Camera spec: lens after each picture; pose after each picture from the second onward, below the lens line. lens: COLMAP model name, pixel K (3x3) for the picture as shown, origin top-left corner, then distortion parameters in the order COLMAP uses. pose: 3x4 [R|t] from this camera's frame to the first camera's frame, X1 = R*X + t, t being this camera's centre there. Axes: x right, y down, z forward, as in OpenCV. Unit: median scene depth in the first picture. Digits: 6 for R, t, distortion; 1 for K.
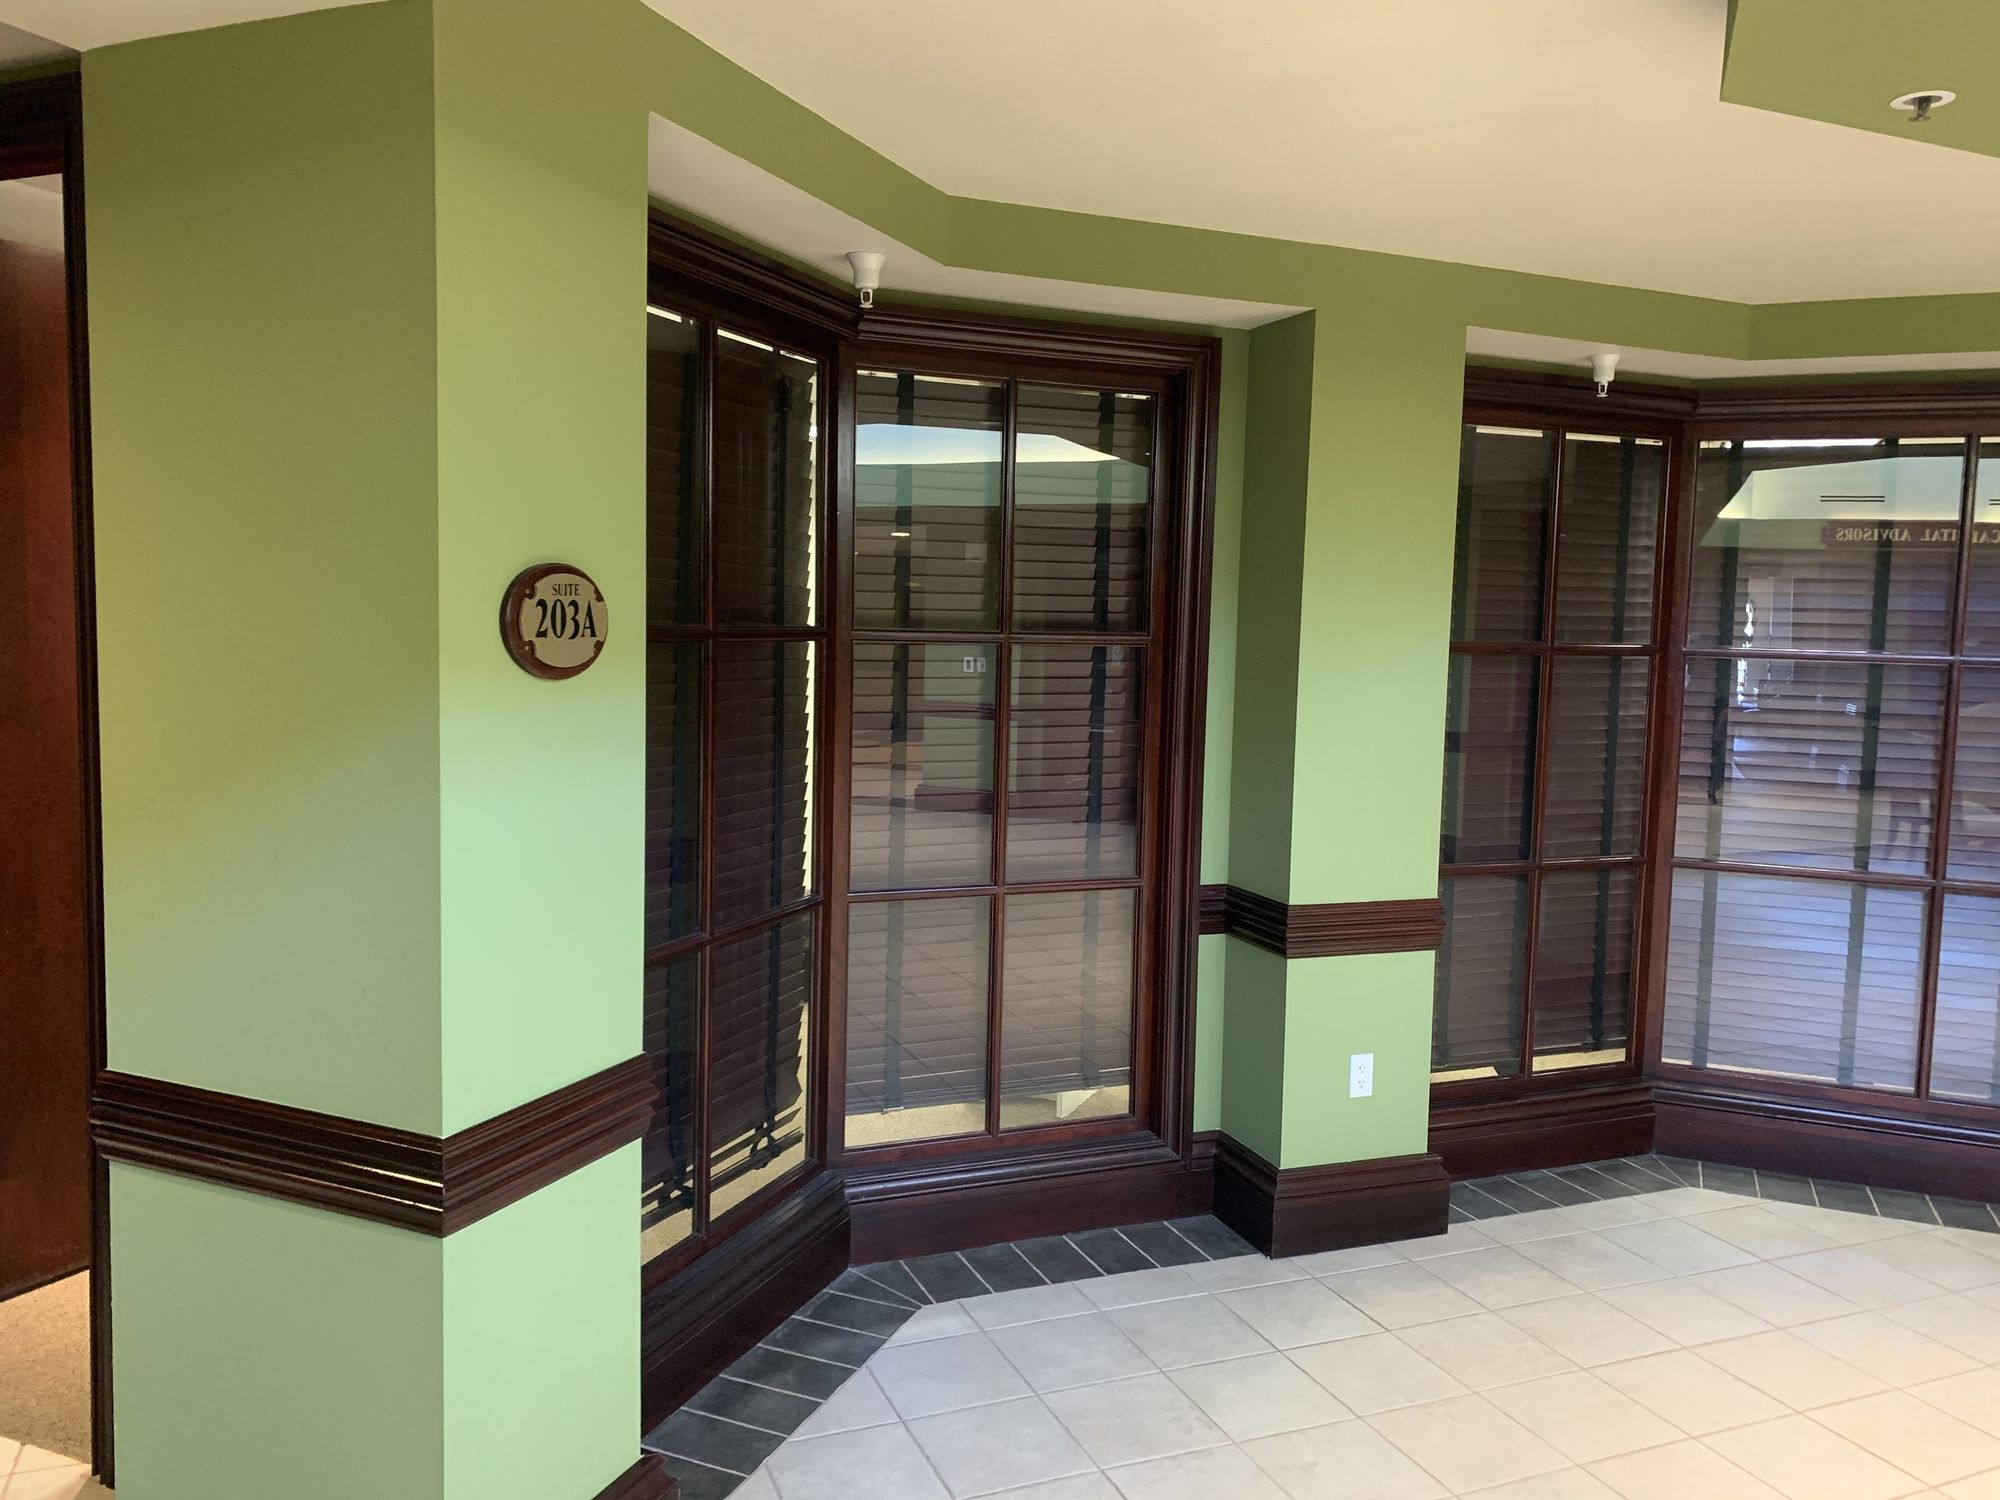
lens RADIAL K [[1515.3, 0, 1000.0], [0, 1515.3, 750.0], [0, 0, 1]] dist [0.074142, -0.112671]
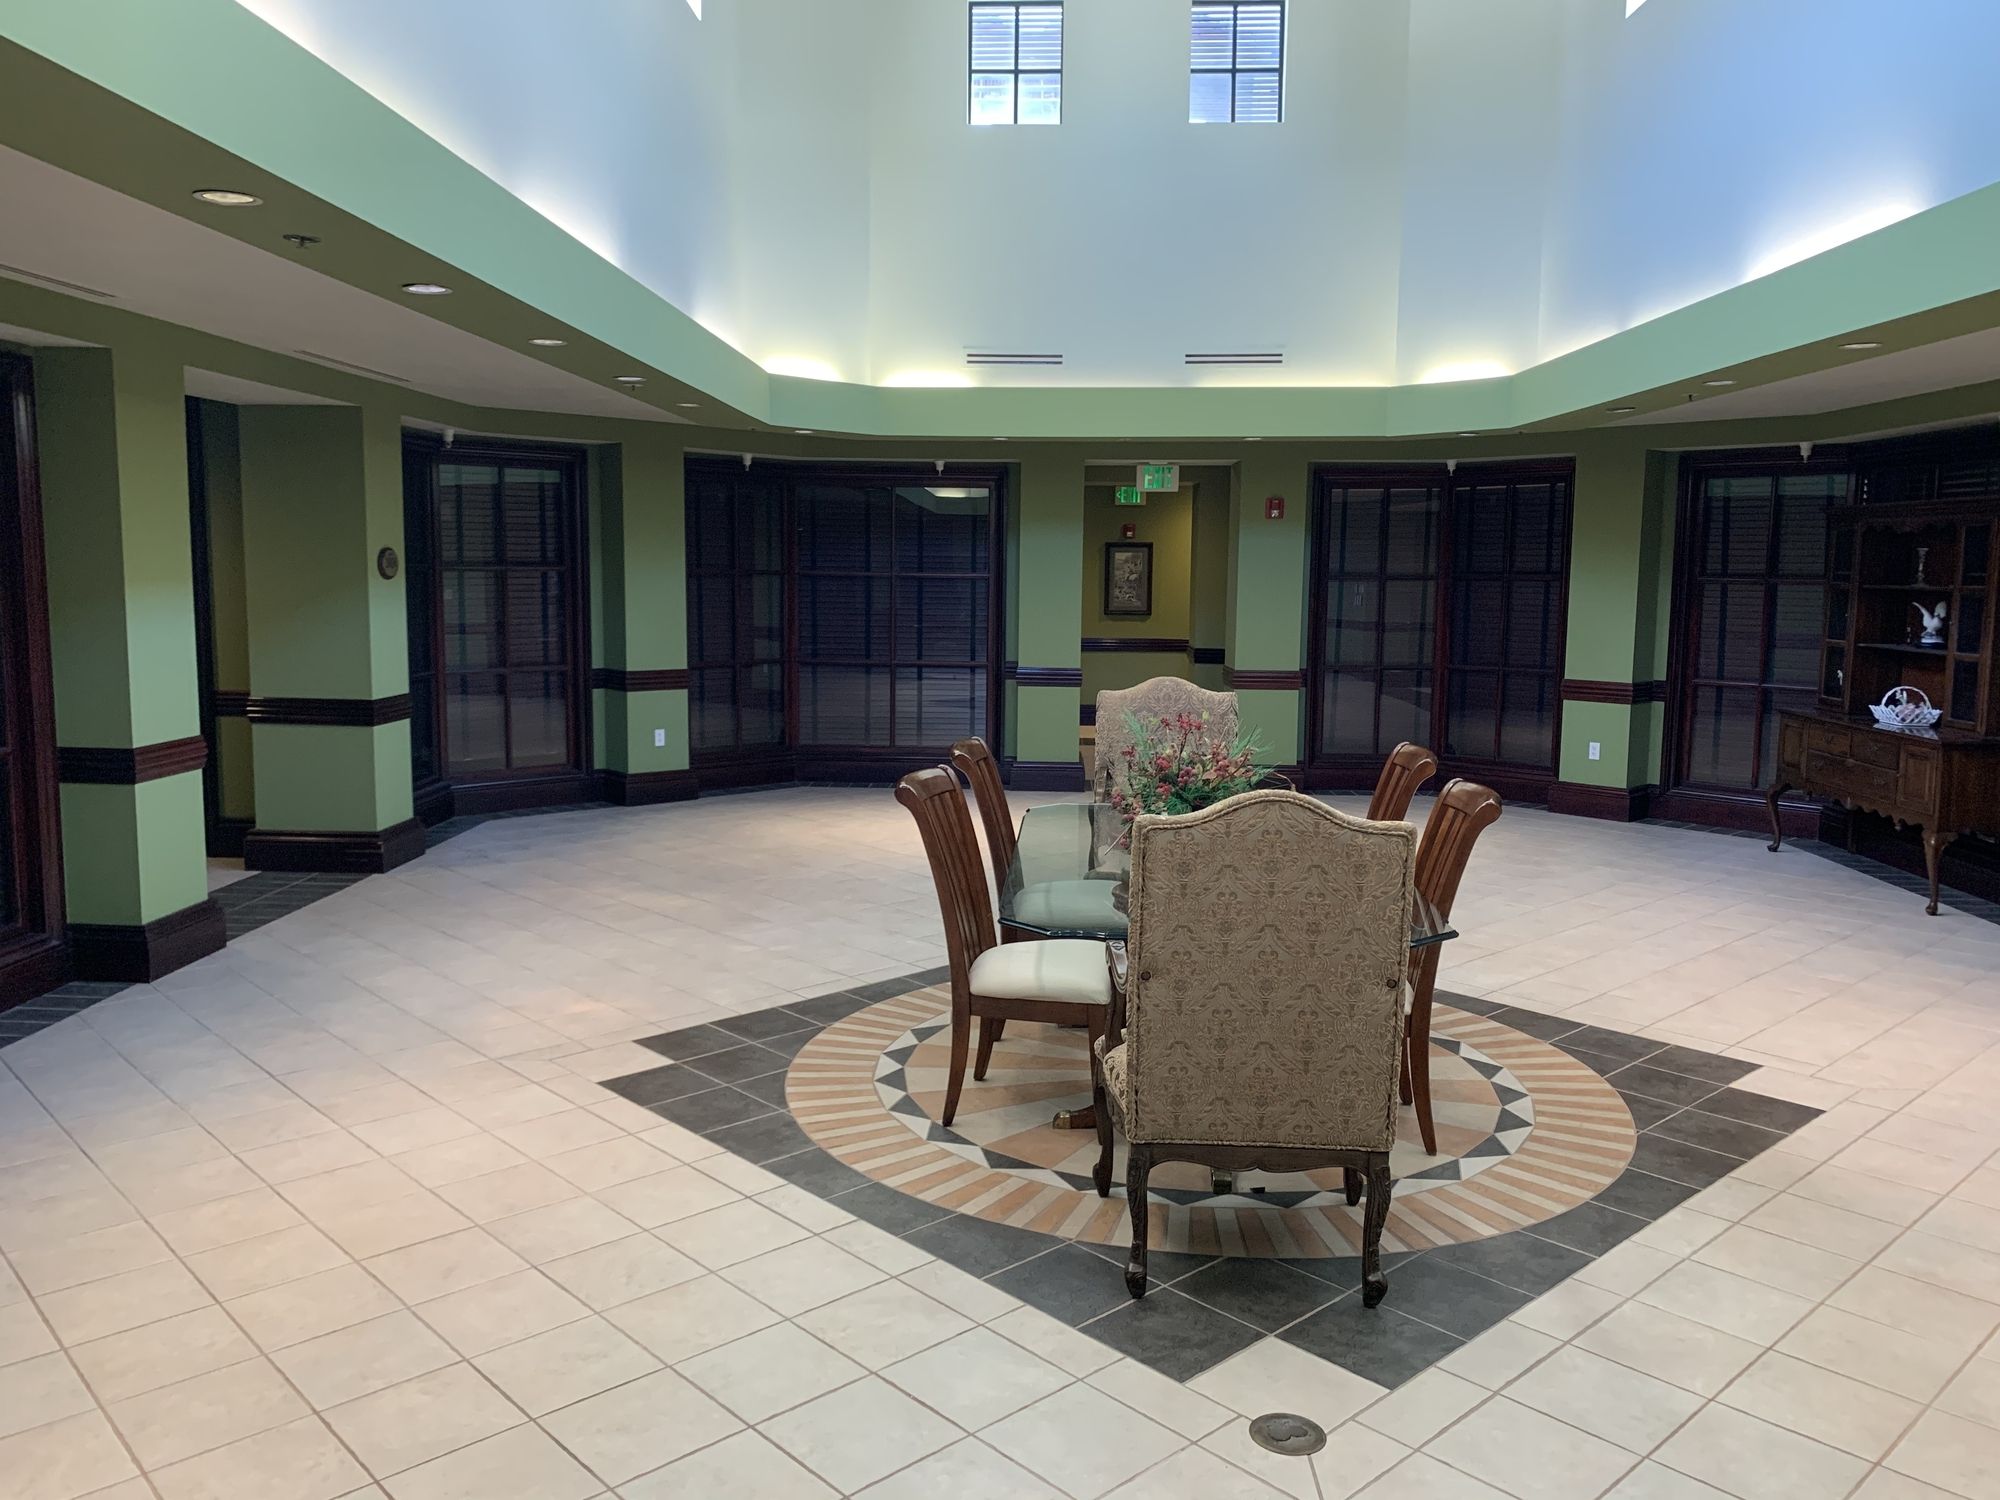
lens RADIAL K [[1515.3, 0, 1000.0], [0, 1515.3, 750.0], [0, 0, 1]] dist [0.074142, -0.112671]
pose [[0.933193, -0.054460, 0.355225, -0.139705], [0.040404, 0.998083, 0.046875, 0.136882], [-0.357097, -0.029391, 0.933605, -1.602680]]
